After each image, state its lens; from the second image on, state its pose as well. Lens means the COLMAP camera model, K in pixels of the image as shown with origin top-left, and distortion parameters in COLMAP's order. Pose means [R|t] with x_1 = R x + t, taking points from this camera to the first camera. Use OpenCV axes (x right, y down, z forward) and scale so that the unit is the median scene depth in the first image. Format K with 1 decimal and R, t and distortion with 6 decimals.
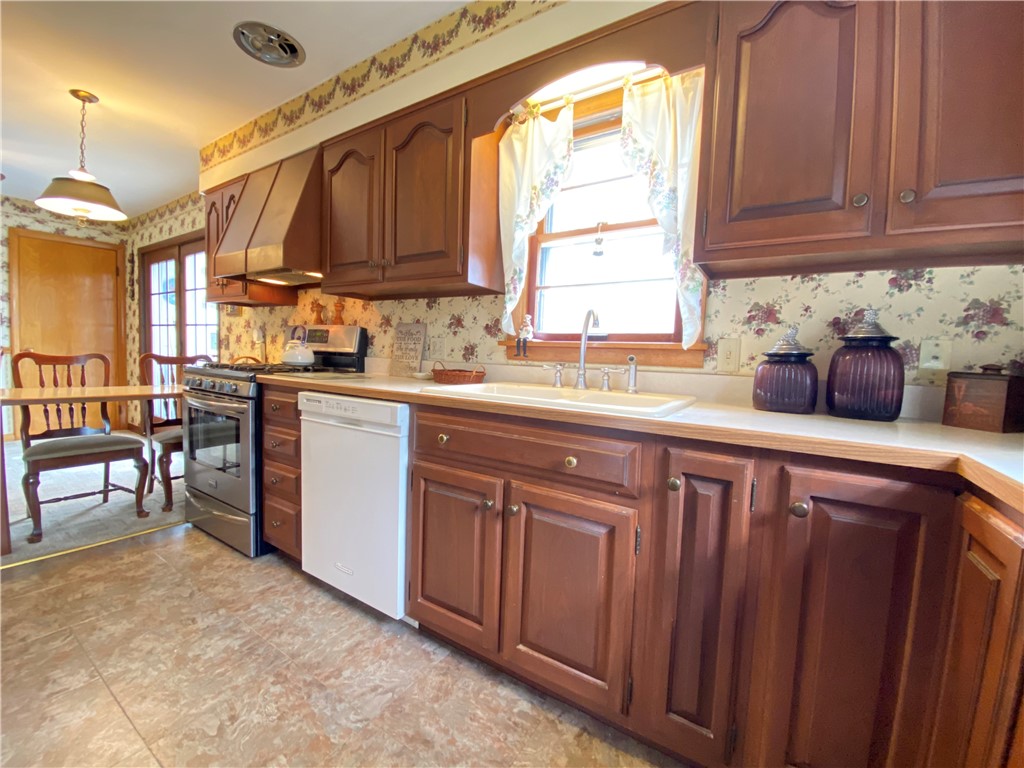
lens RADIAL K [[420.7, 0, 512.2], [0, 420.7, 376.0], [0, 0, 1]] dist [0.016821, -0.014031]
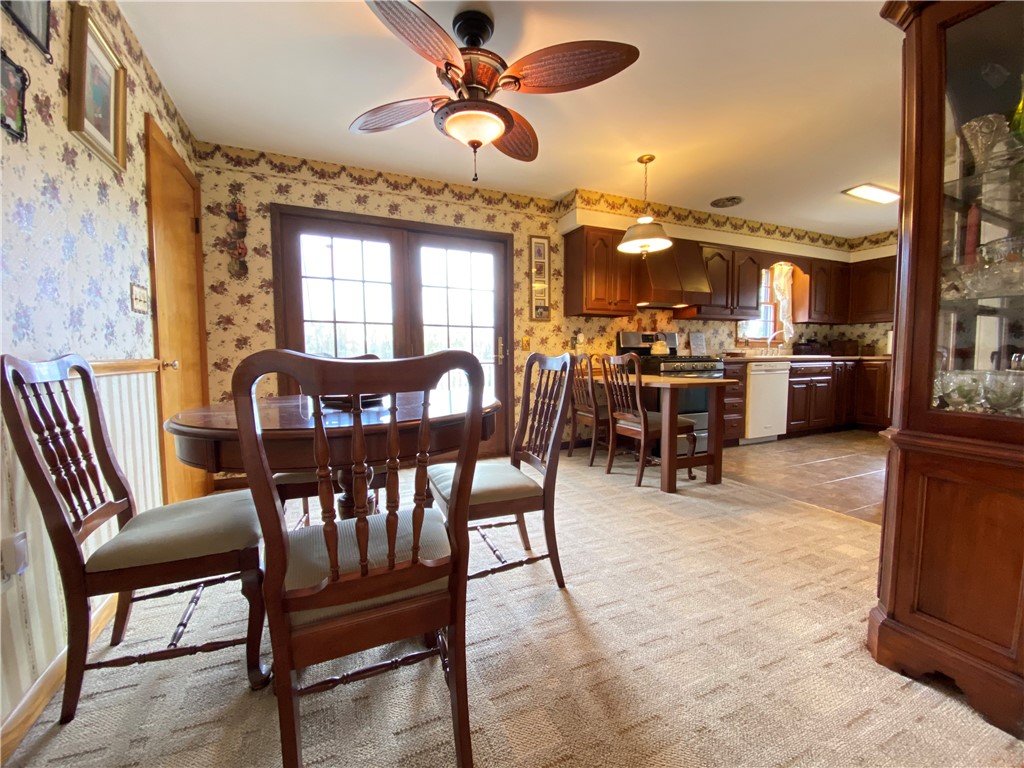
lens RADIAL K [[407.4, 0, 512.0], [0, 407.4, 384.0], [0, 0, 1]] dist [0.026271, -0.031387]
pose [[0.537343, -0.071817, 0.840301, -2.486891], [0.090084, 0.995555, 0.027481, -0.007969], [-0.838539, 0.060931, 0.541424, 0.701522]]
